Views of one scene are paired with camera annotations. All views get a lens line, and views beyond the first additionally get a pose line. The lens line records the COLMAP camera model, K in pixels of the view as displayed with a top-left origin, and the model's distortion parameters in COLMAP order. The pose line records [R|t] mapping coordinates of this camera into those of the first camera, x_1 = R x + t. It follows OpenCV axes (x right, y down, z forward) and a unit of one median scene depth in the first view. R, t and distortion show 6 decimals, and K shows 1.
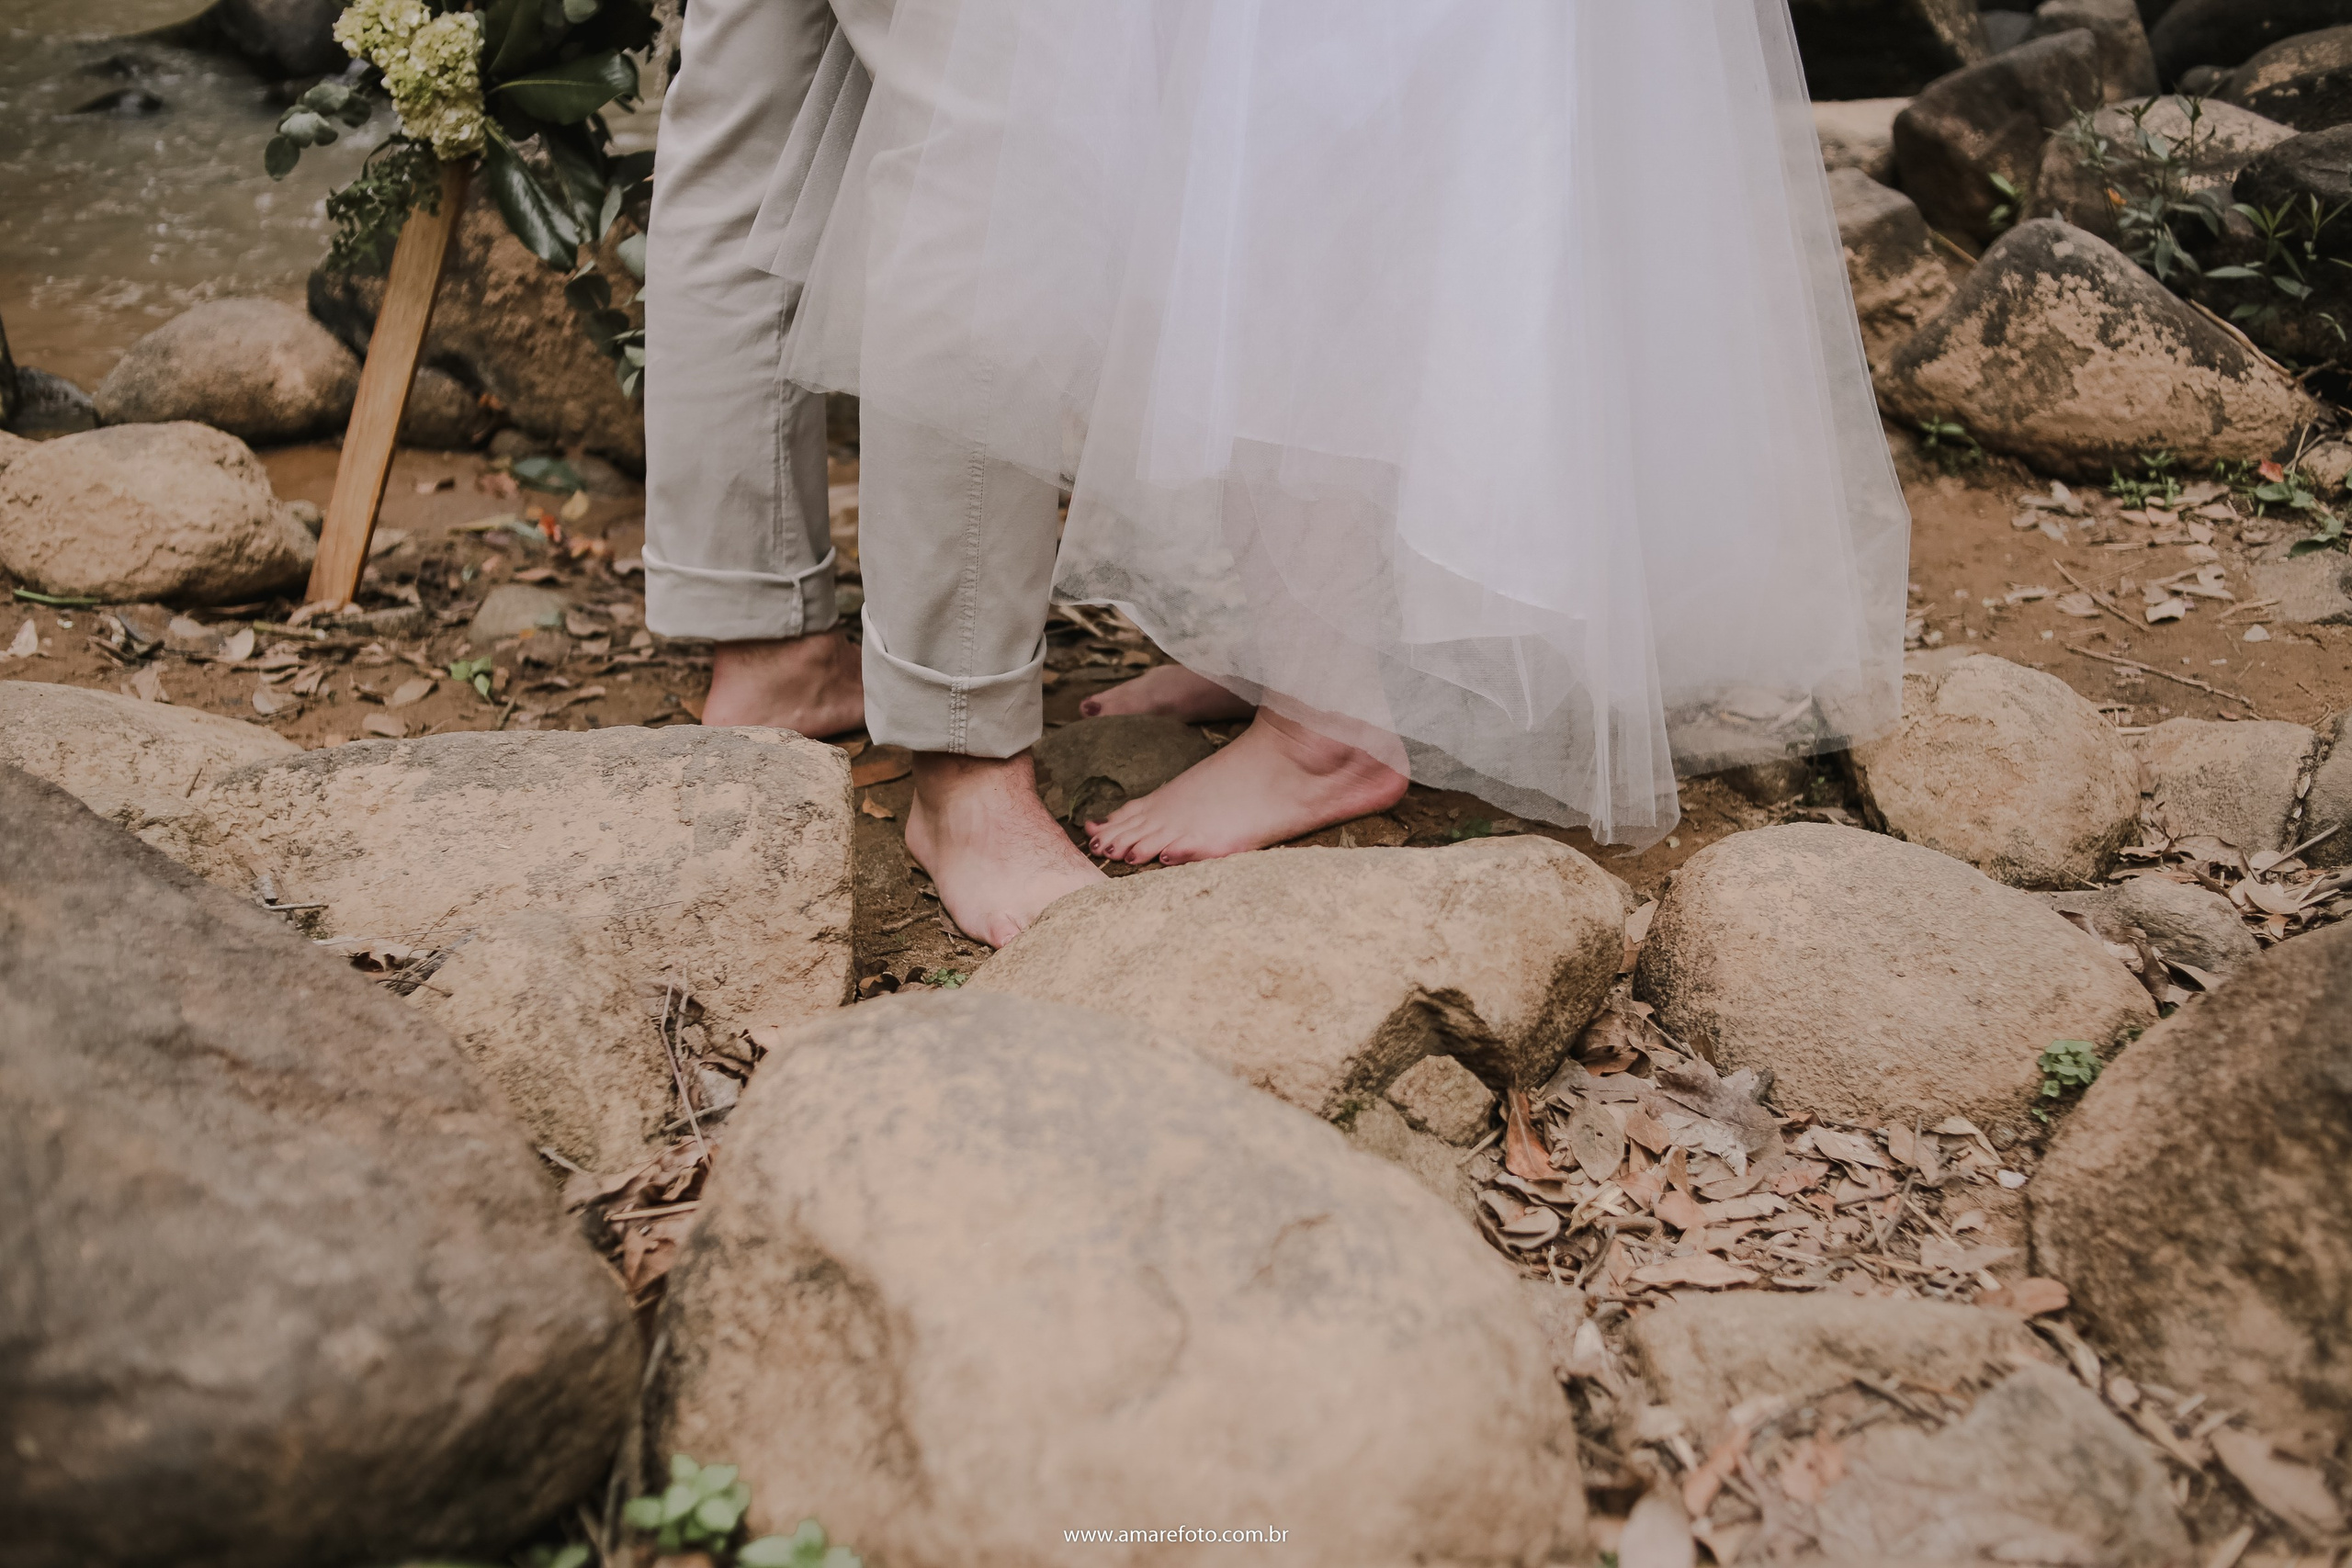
lens RADIAL K [[2455.4, 0, 1232.3], [0, 2455.4, 786.7], [0, 0, 1]] dist [-0.133366, 0.048041]
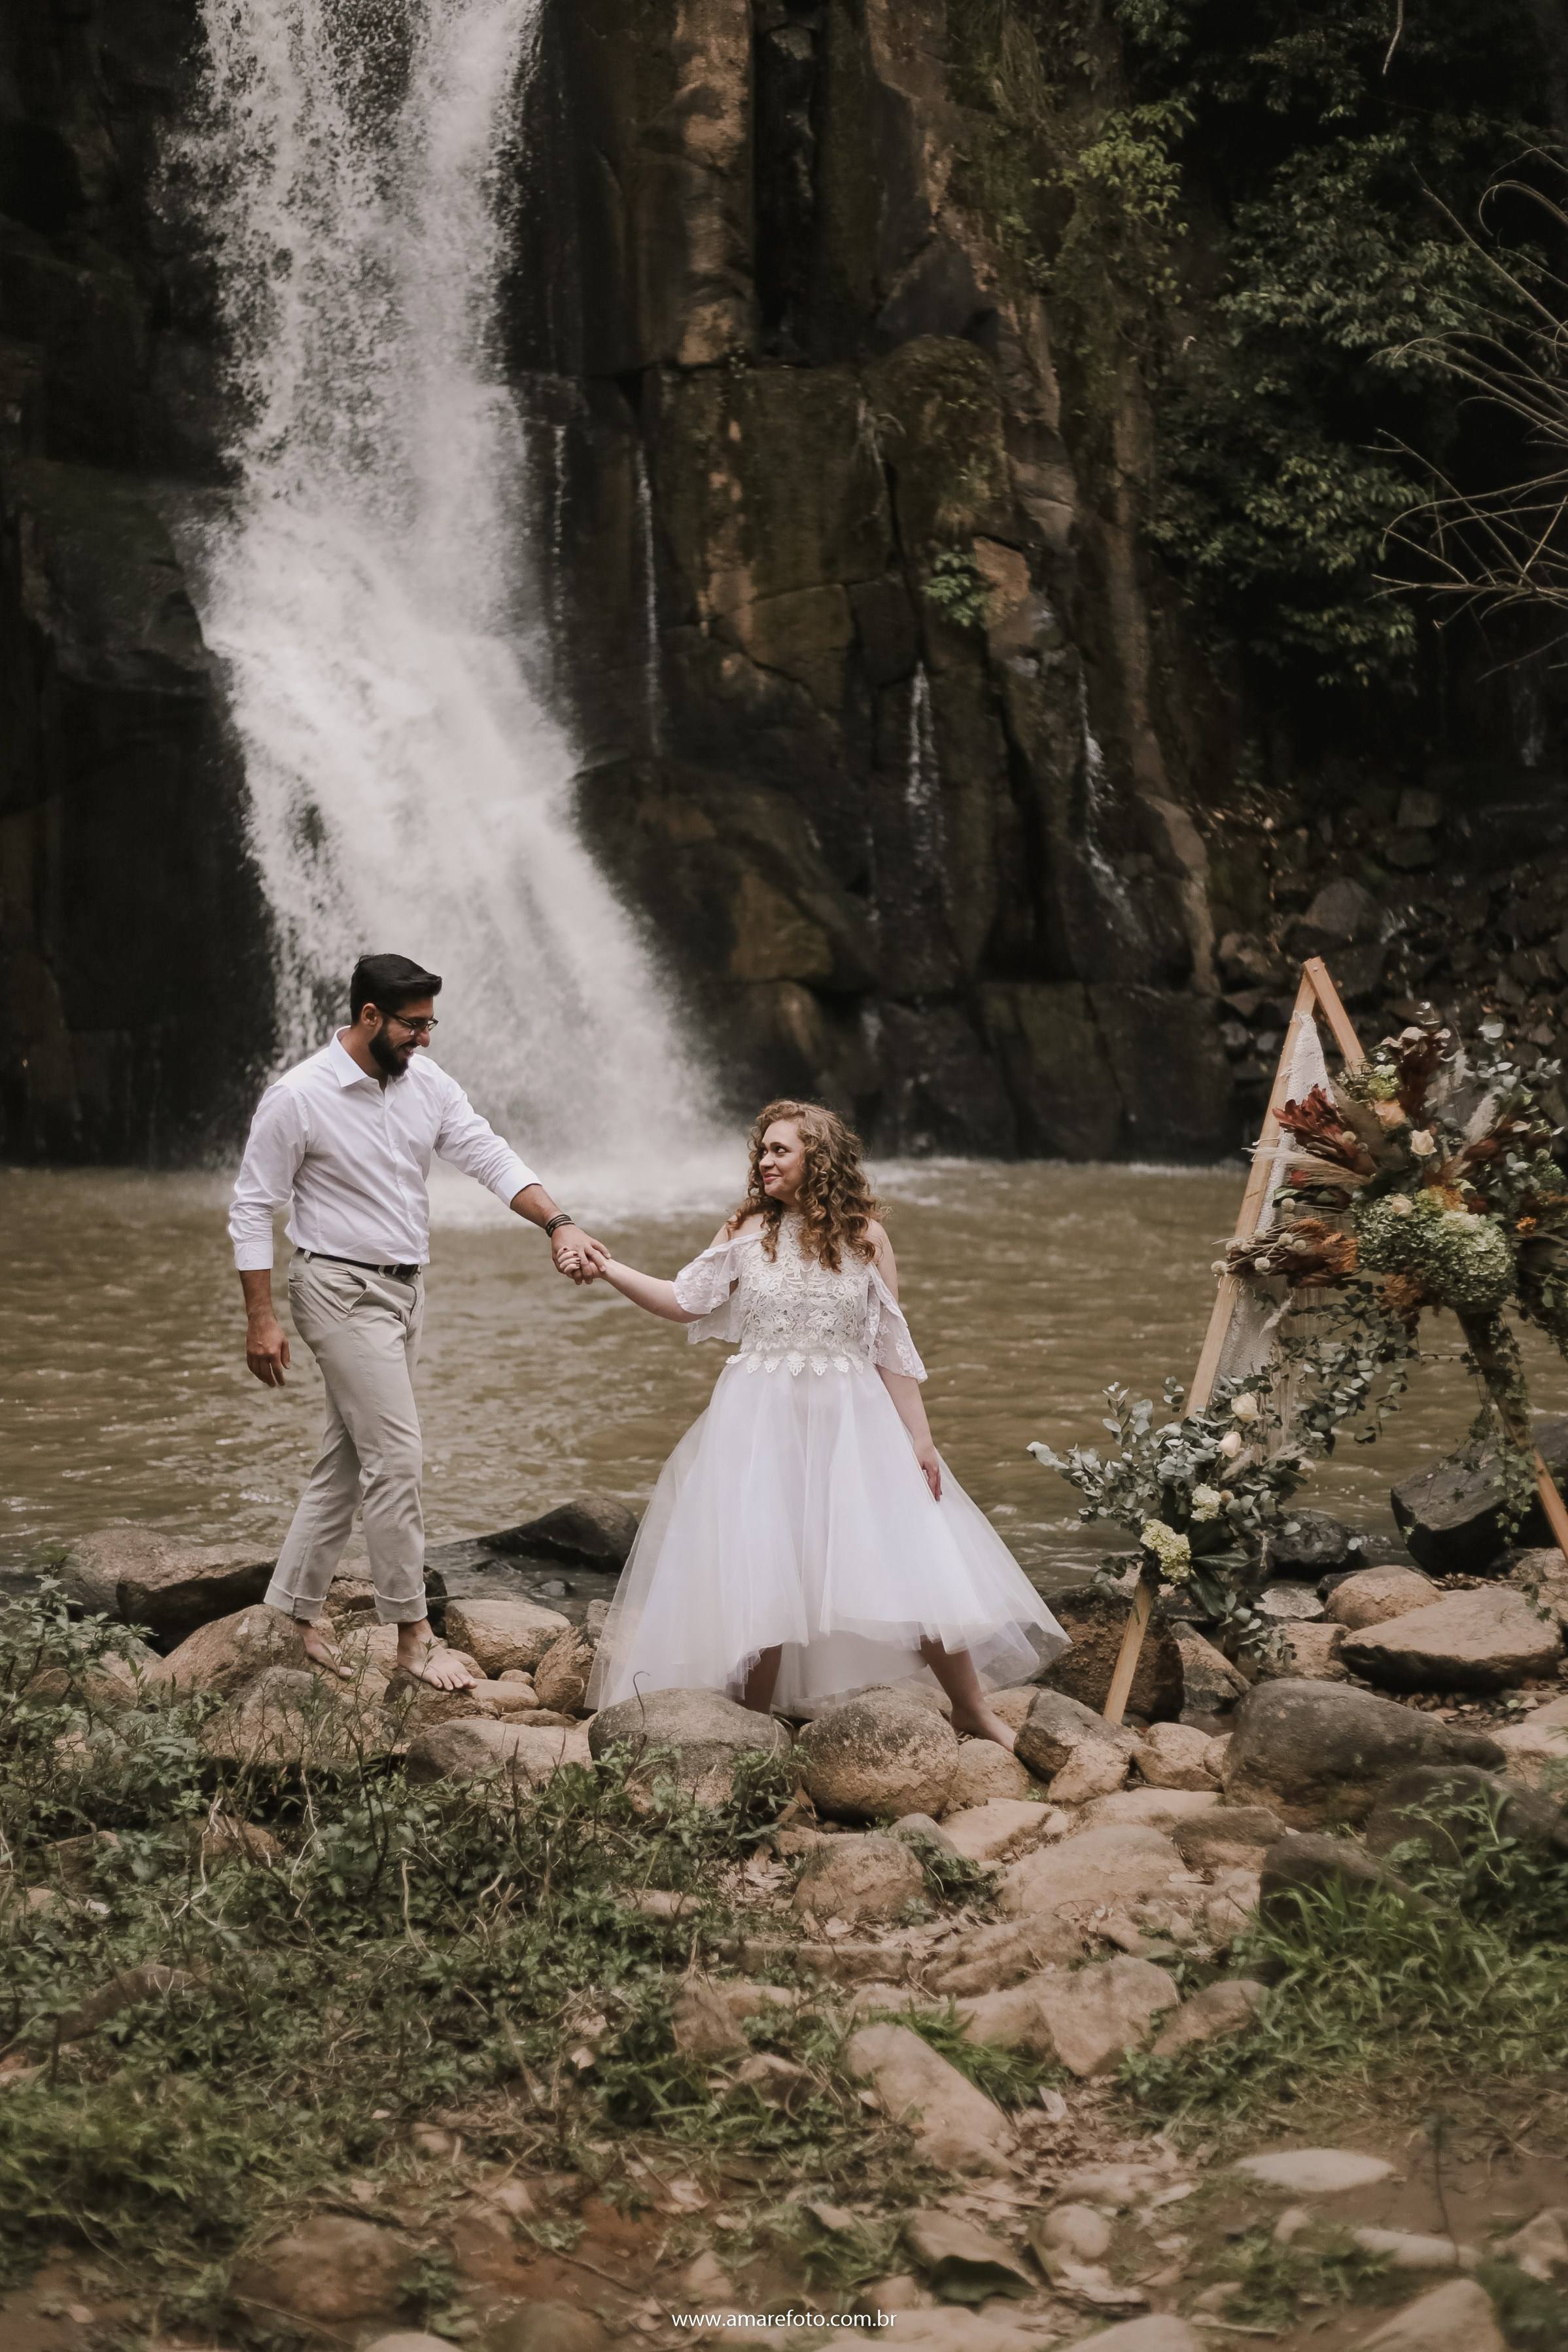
lens RADIAL K [[3429.4, 0, 784.0], [0, 3429.4, 1176.0], [0, 0, 1]] dist [-0.097281, -0.043019]
pose [[0.994036, -0.029371, 0.105022, -1.079493], [0.068488, 0.917567, -0.391637, 0.774529], [-0.084862, 0.396494, 0.914107, -2.593358]]
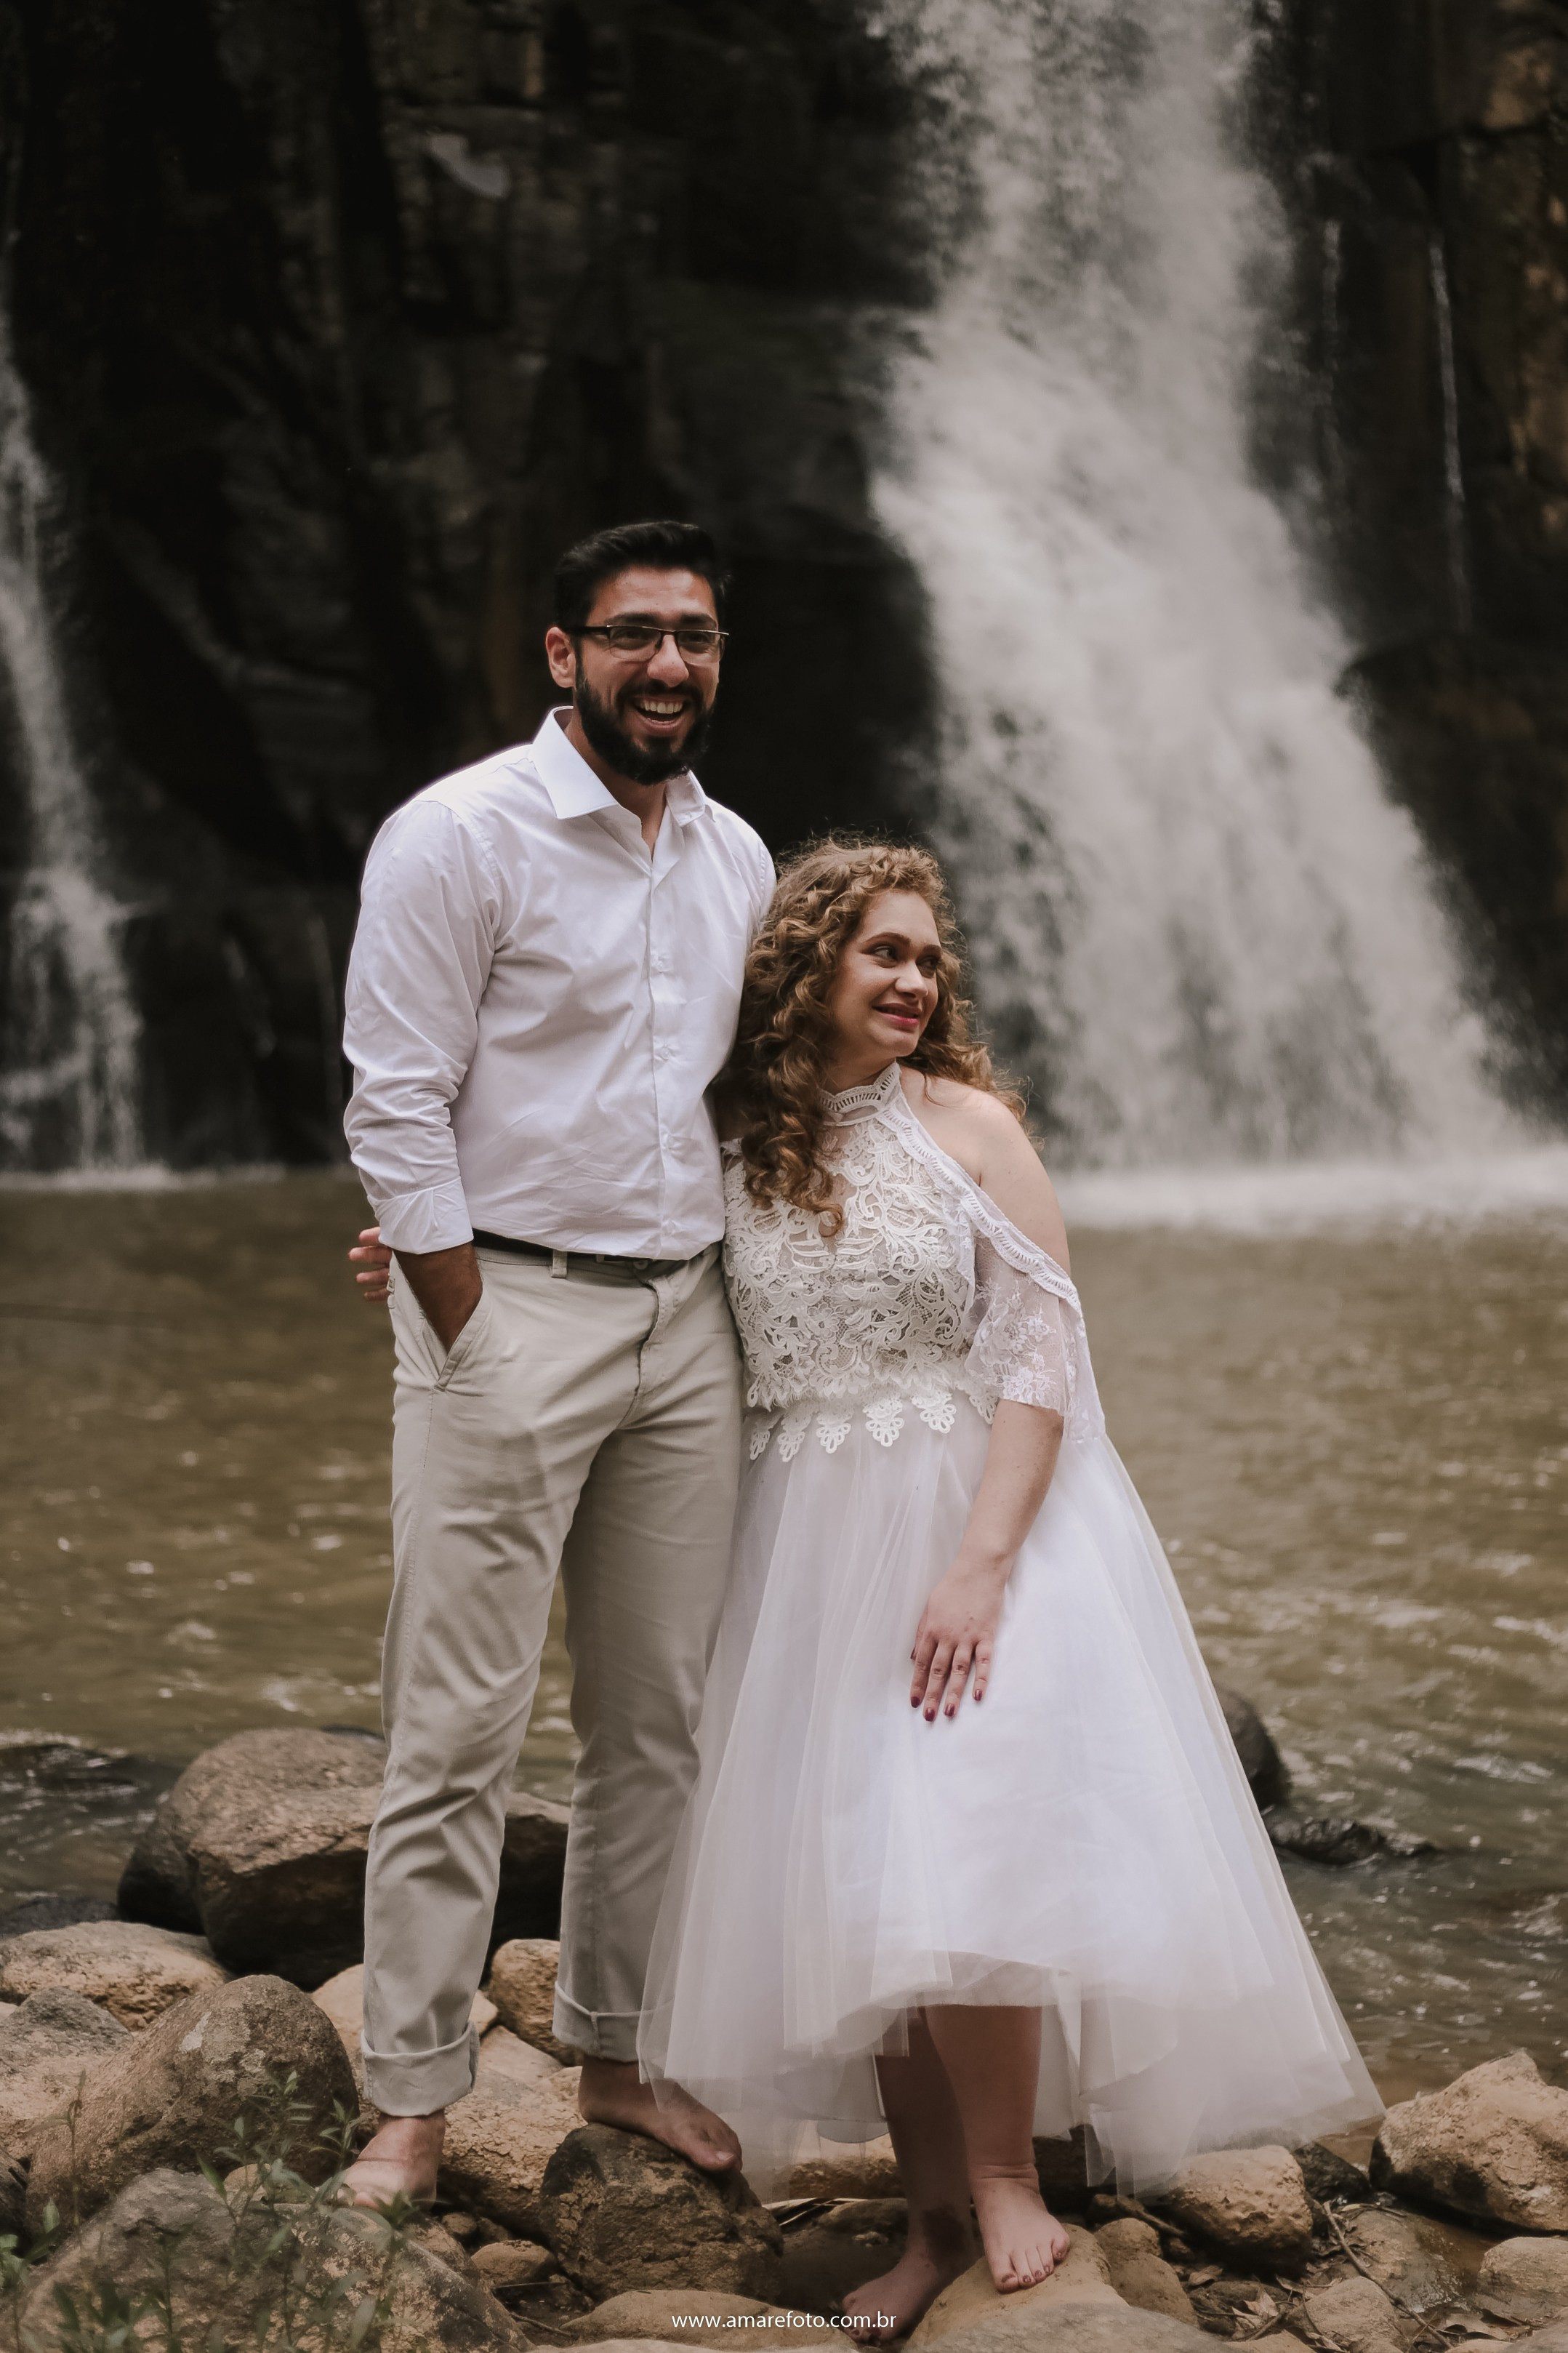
lens RADIAL K [[3851.6, 0, 790.7], [0, 3851.6, 1086.3], [0, 0, 1]] dist [-0.092534, -0.087013]
pose [[0.992835, -0.026406, -0.116535, -0.792561], [-0.025547, 0.905815, -0.422902, 0.146776], [0.116726, 0.422850, 0.898651, -0.939811]]
